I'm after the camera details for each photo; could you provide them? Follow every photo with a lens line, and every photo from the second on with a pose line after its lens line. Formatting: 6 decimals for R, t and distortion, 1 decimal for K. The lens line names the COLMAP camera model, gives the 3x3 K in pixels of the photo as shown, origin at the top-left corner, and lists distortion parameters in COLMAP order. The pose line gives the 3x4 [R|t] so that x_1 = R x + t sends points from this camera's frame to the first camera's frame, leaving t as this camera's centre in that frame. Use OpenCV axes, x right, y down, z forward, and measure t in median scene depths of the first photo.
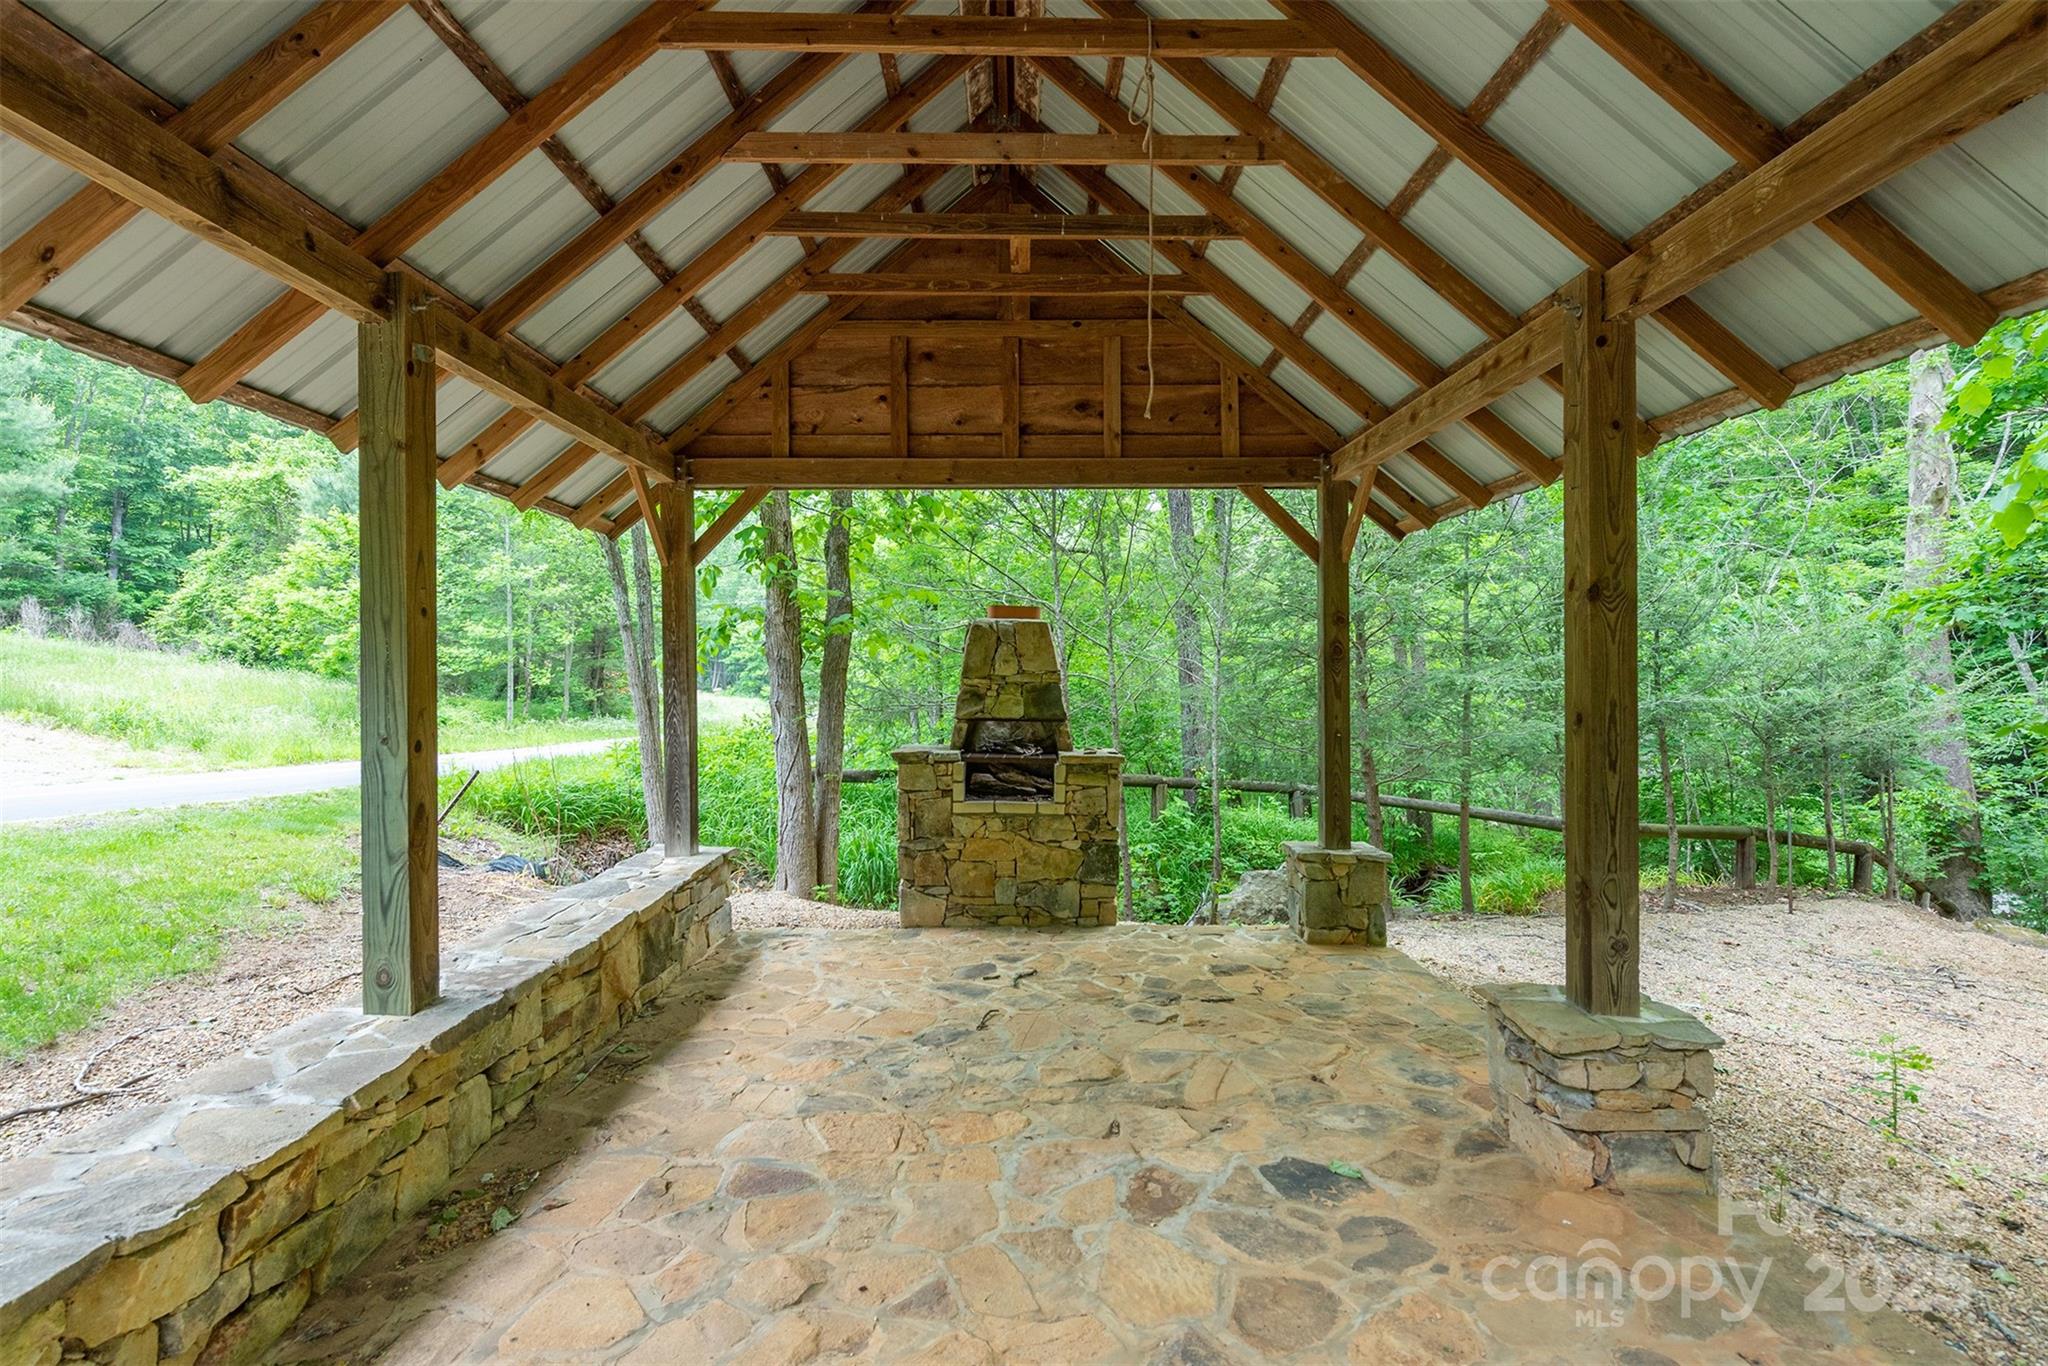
lens RADIAL K [[984.0, 0, 1004.4], [0, 984.0, 685.1], [0, 0, 1]] dist [0.012594, -0.006275]
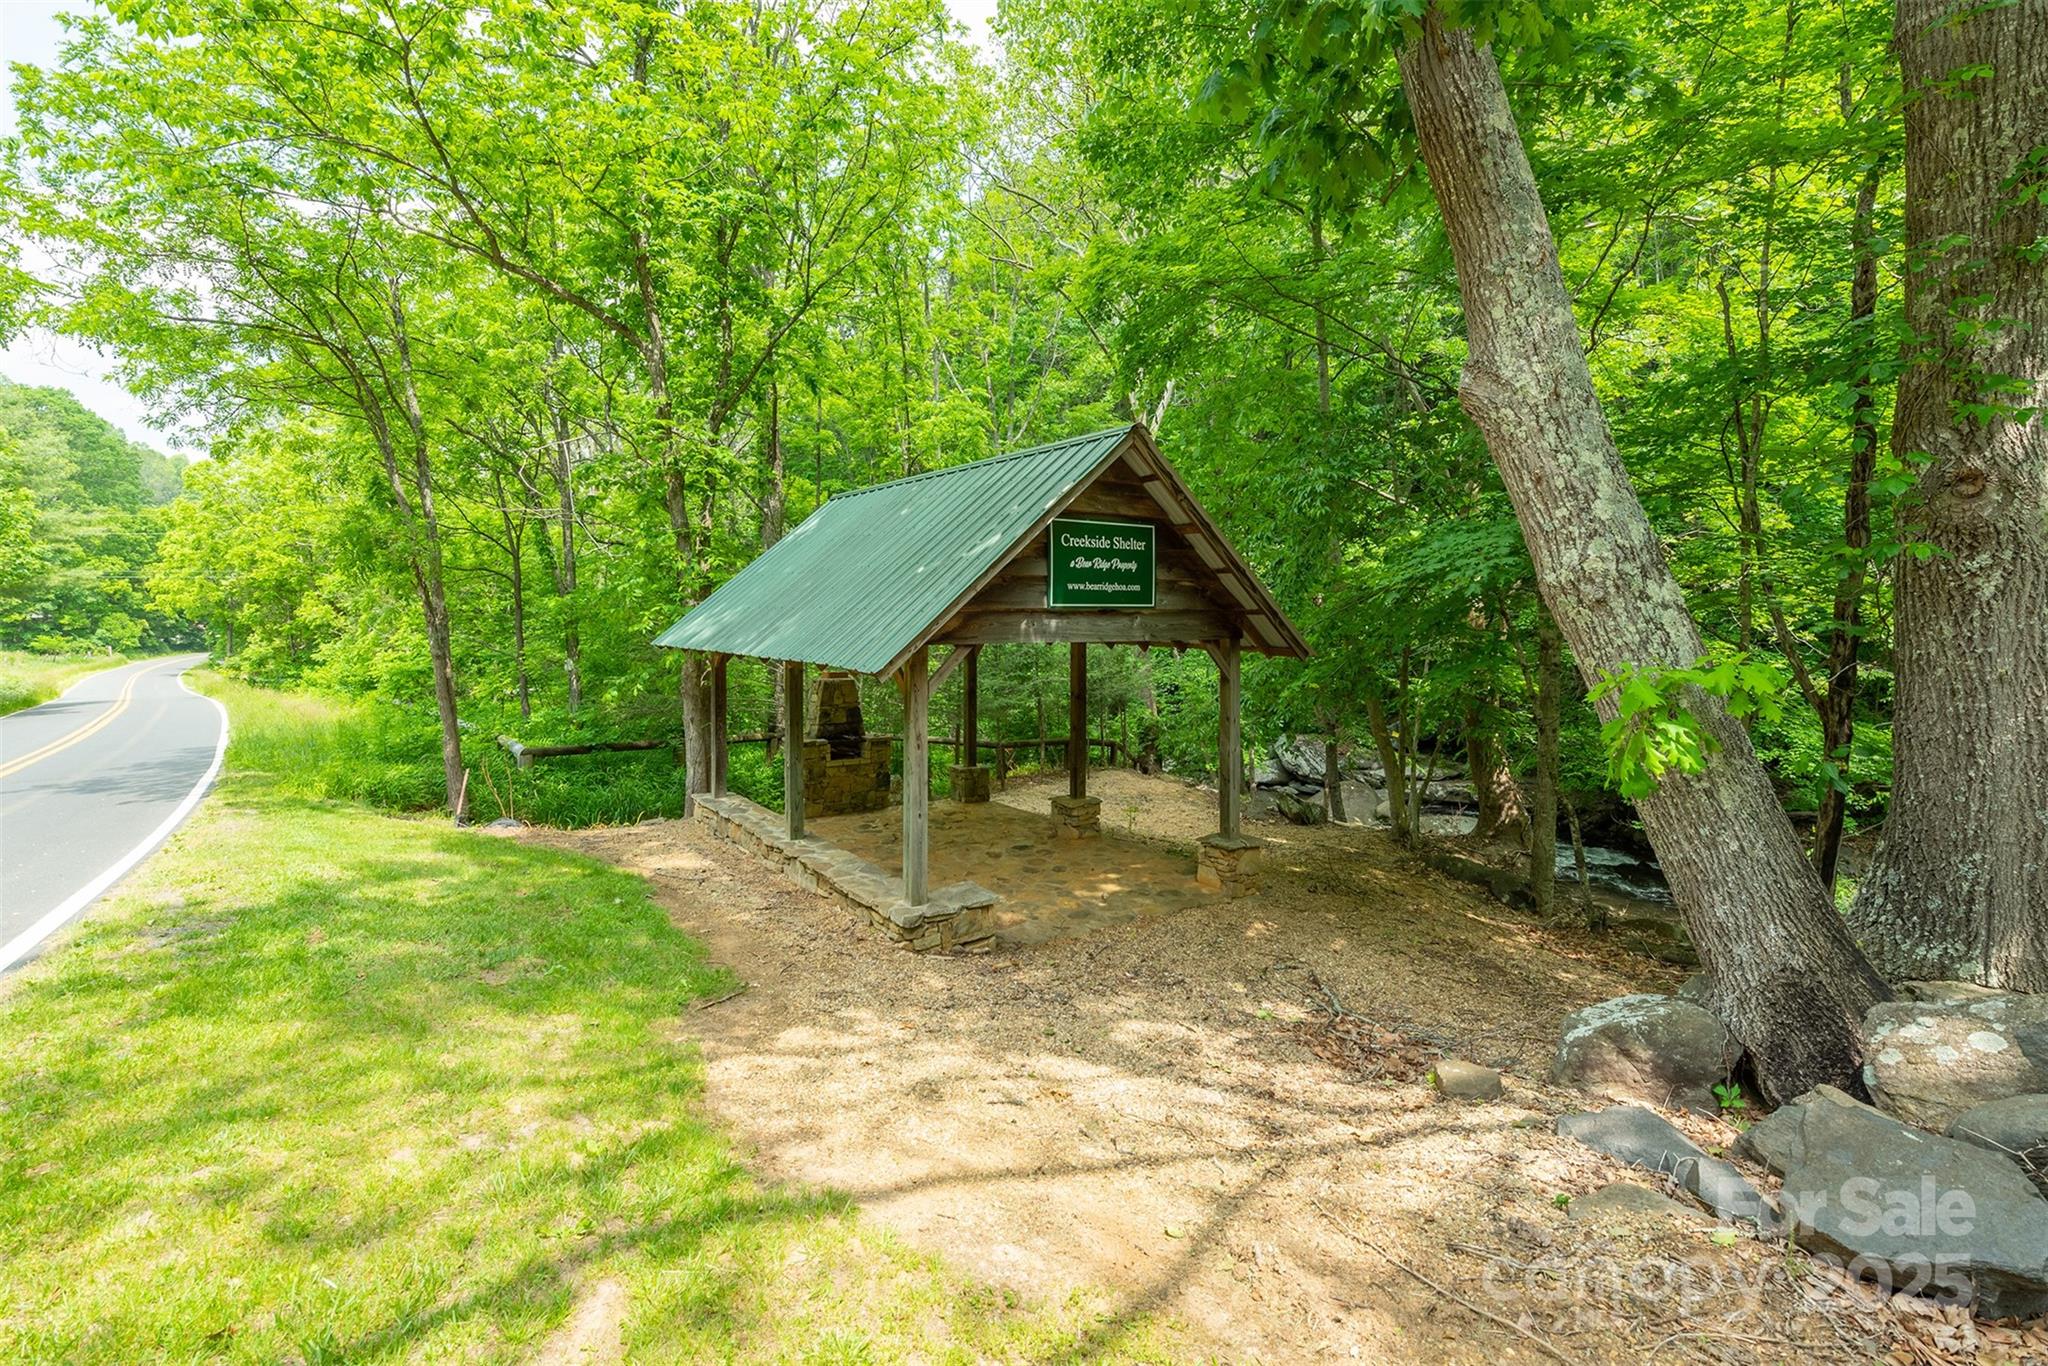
lens RADIAL K [[914.0, 0, 989.5], [0, 914.0, 618.0], [0, 0, 1]] dist [0.006389, -0.003162]
pose [[0.833000, -0.000411, 0.553273, -0.862798], [0.002269, 0.999994, -0.002674, -0.199989], [-0.553269, 0.003483, 0.832996, -0.943565]]
